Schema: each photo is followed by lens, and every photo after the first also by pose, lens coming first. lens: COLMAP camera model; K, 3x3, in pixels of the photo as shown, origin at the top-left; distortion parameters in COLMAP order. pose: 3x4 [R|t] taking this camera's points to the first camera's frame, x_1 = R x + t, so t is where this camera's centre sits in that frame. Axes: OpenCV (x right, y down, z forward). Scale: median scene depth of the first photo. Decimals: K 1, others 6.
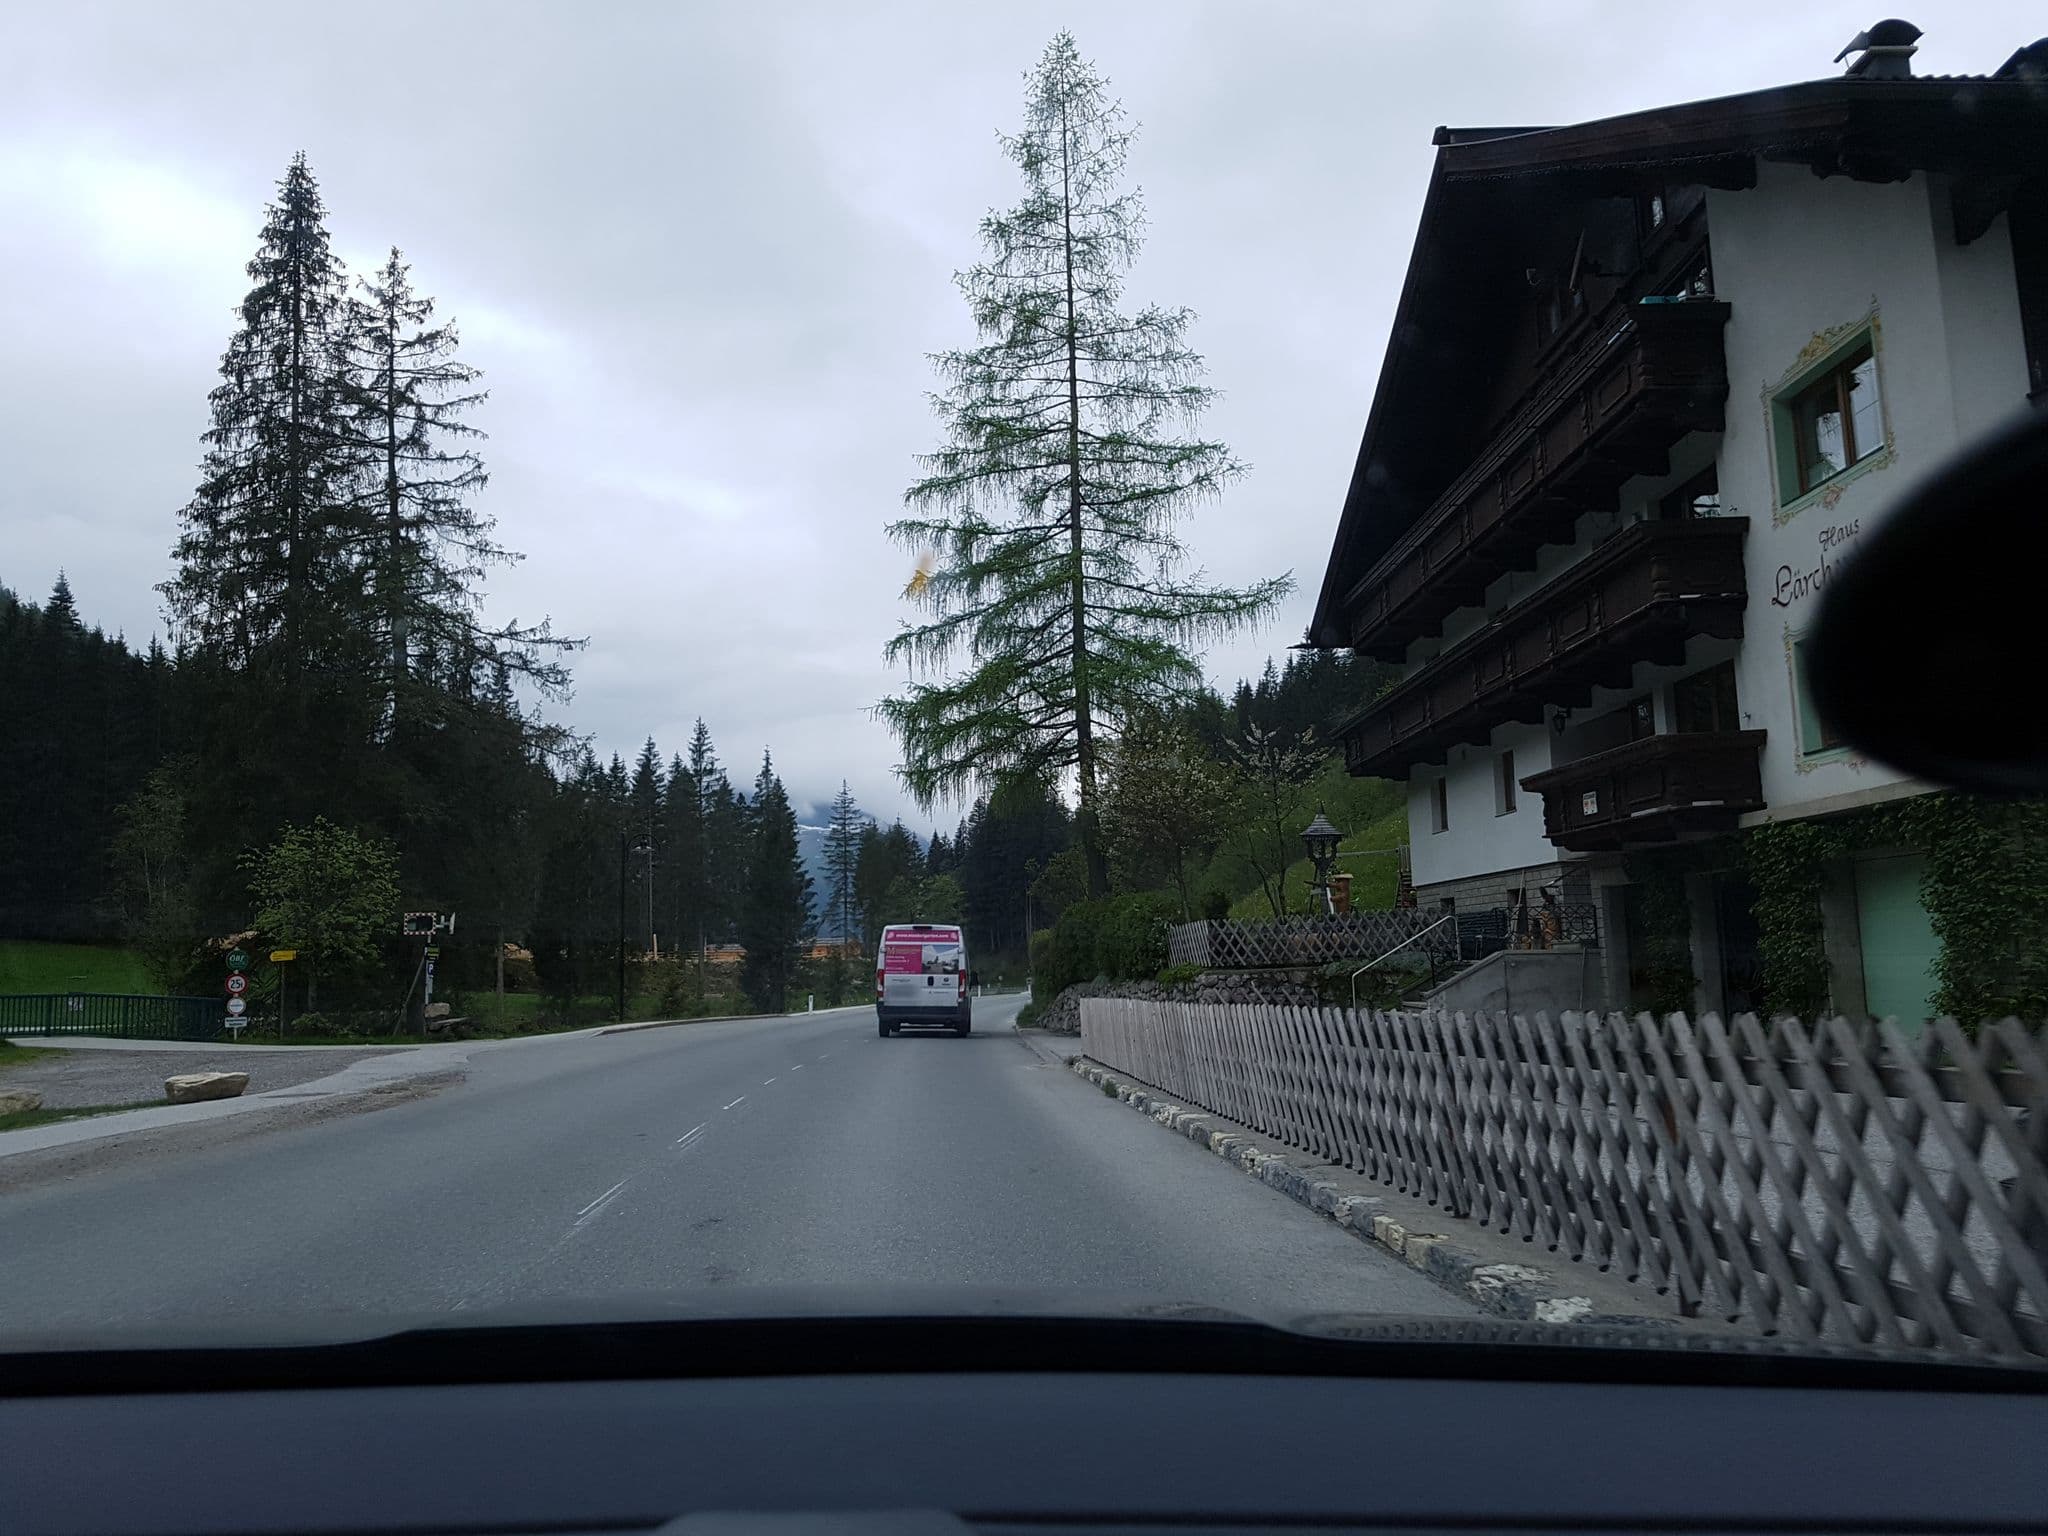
lens RADIAL K [[1454.8, 0, 1024.0], [0, 1454.8, 768.0], [0, 0, 1]] dist [0.012810, -0.001062]
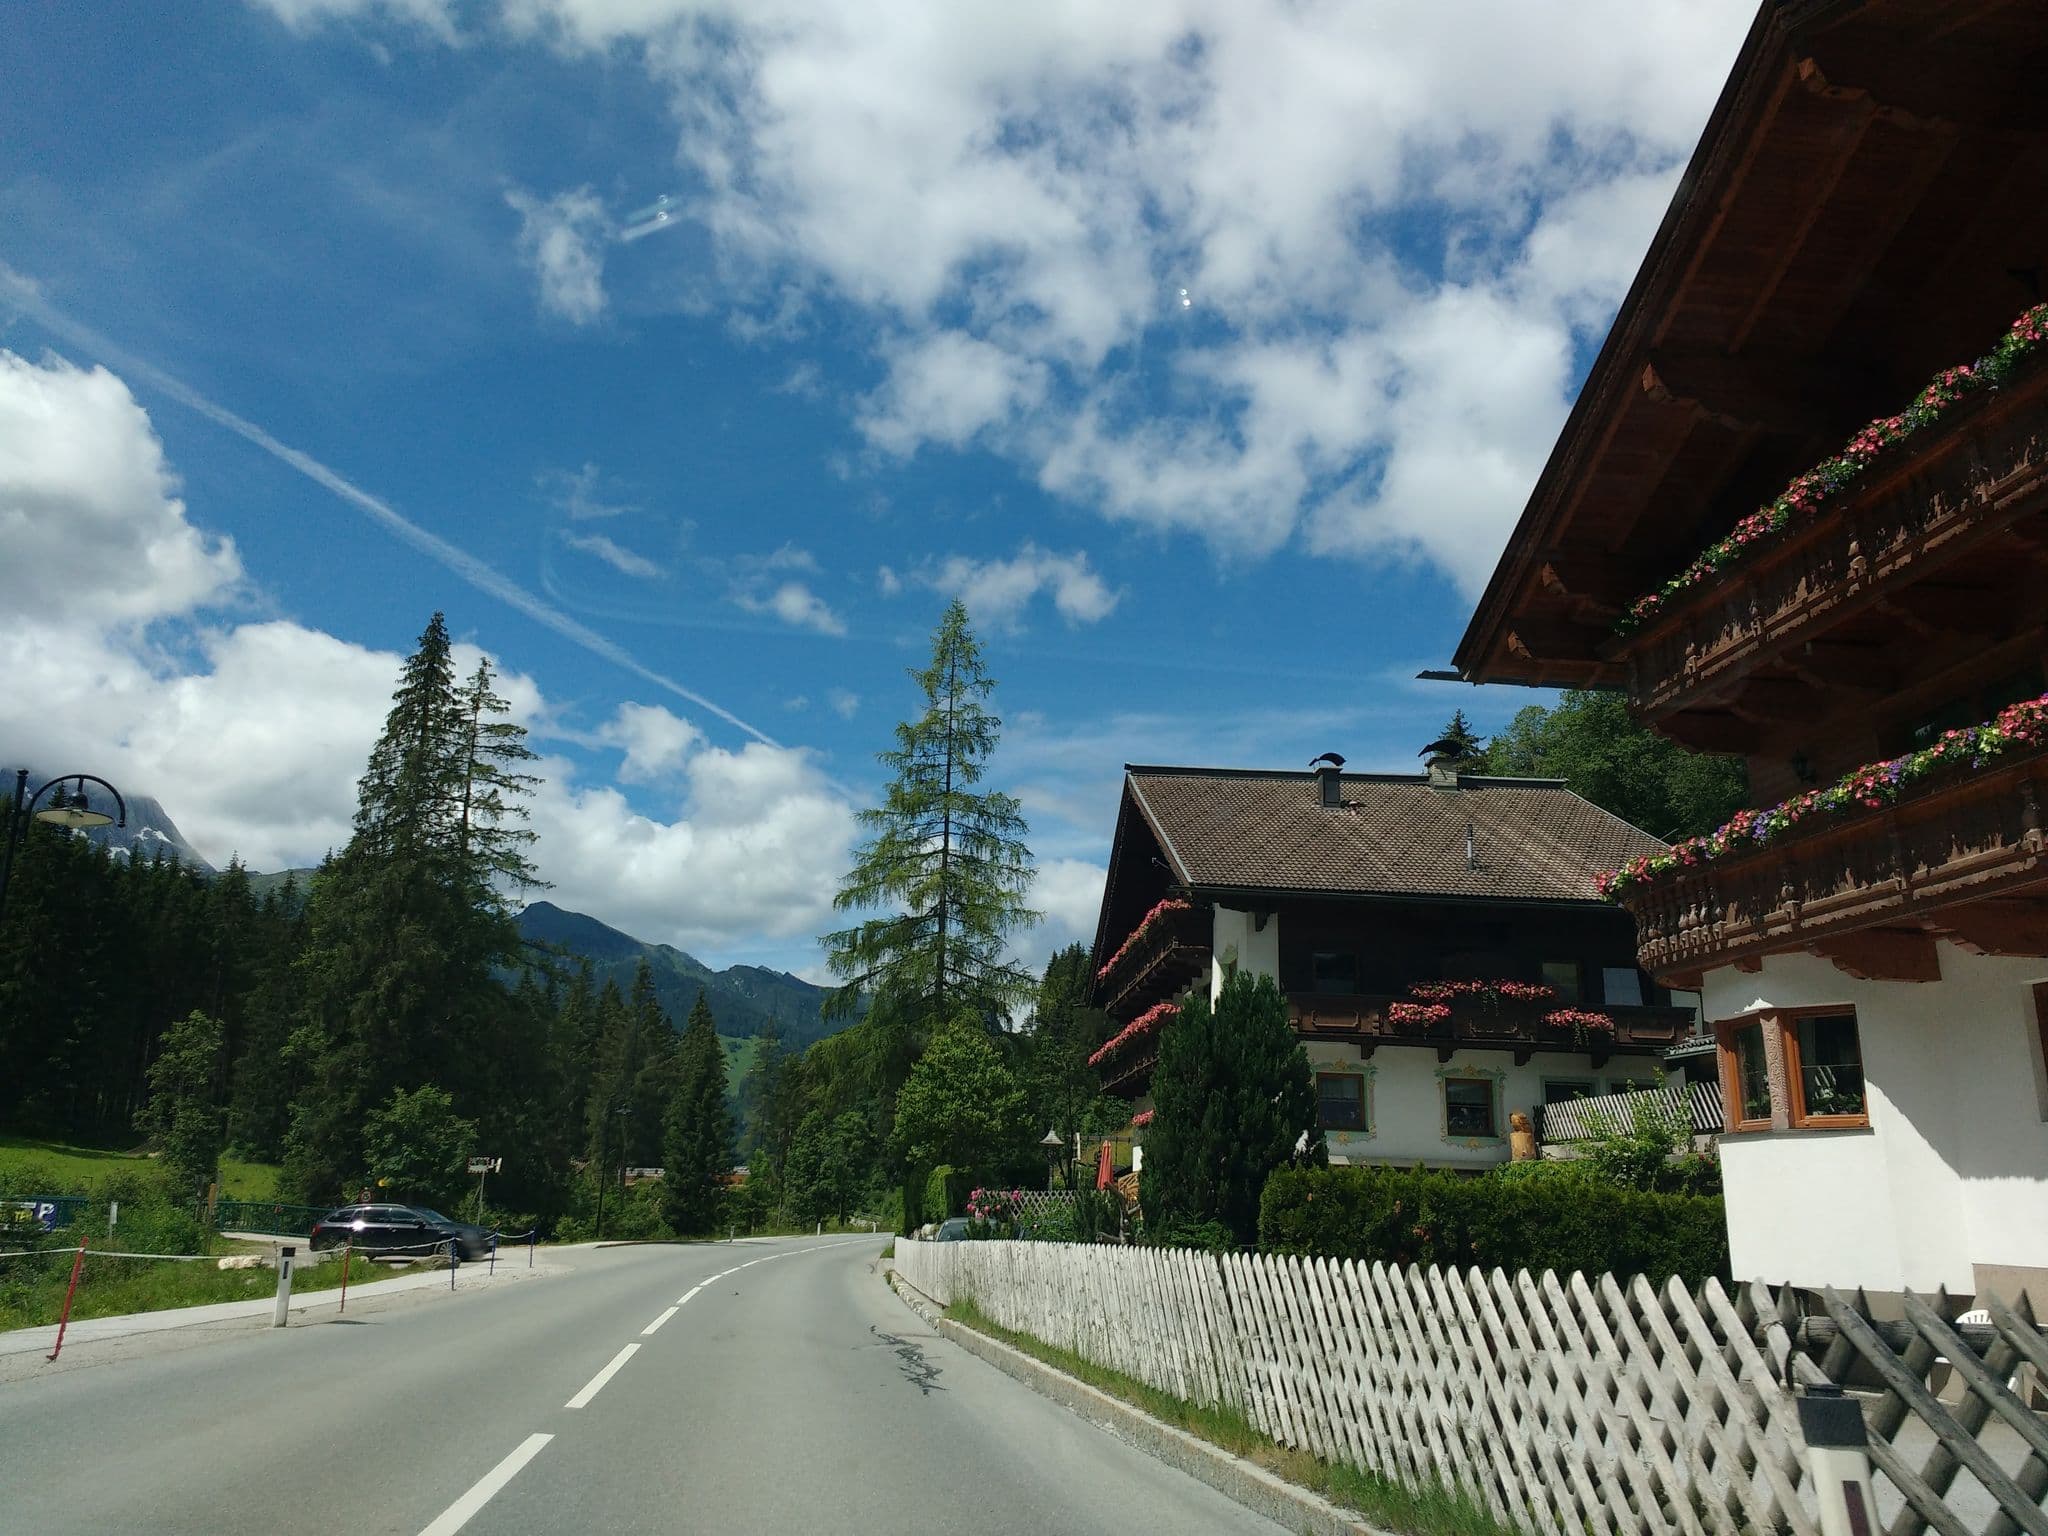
lens RADIAL K [[1454.8, 0, 1024.0], [0, 1454.8, 768.0], [0, 0, 1]] dist [0.012810, -0.001062]
pose [[0.997954, 0.049828, 0.040066, 0.051088], [-0.043274, 0.987668, -0.150465, -0.092637], [-0.047069, 0.148424, 0.987803, -0.546221]]
